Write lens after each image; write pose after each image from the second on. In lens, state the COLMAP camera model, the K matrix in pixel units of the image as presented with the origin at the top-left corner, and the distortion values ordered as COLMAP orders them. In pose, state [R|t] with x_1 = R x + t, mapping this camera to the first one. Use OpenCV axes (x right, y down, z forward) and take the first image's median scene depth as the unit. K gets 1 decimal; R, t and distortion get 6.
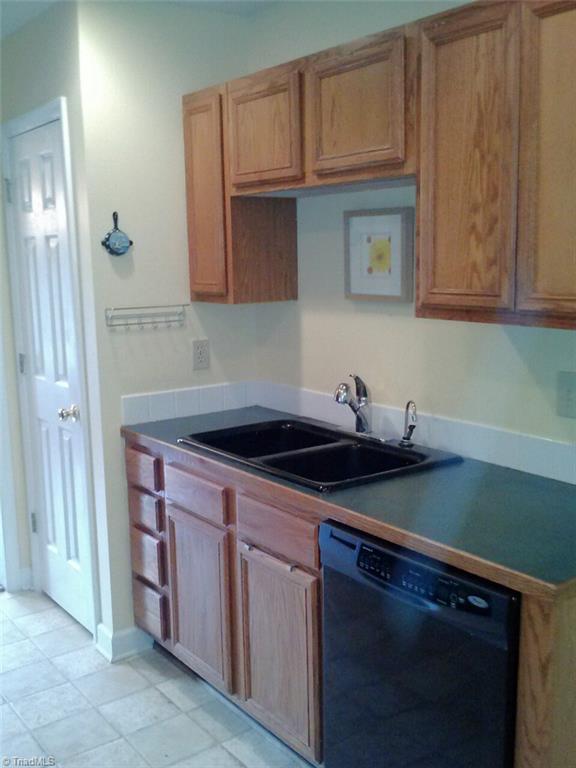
lens RADIAL K [[798.0, 0, 282.9], [0, 798.0, 384.9], [0, 0, 1]] dist [0.021671, 0.000000]
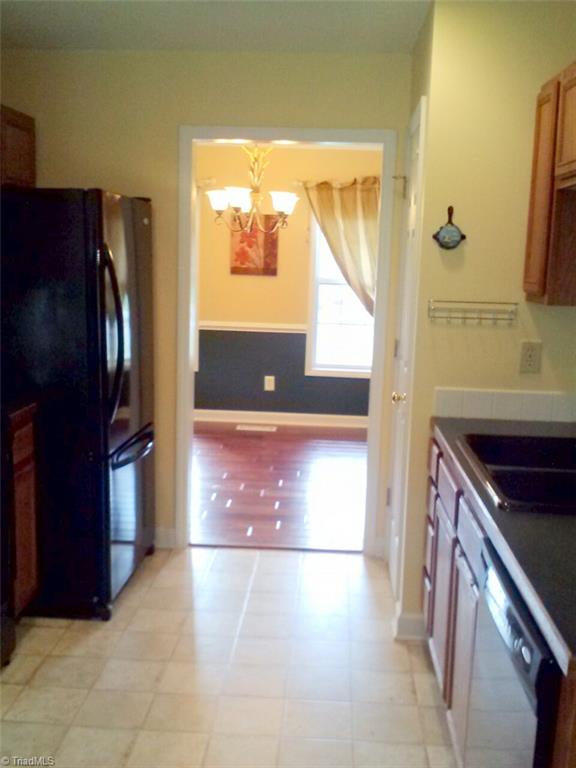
lens RADIAL K [[798.0, 0, 281.1], [0, 798.0, 384.2], [0, 0, 1]] dist [0.021671, 0.000000]
pose [[0.773178, 0.142697, -0.617927, 0.279983], [-0.141789, 0.988588, 0.050881, -0.013862], [0.618136, 0.048275, 0.784587, 0.080879]]
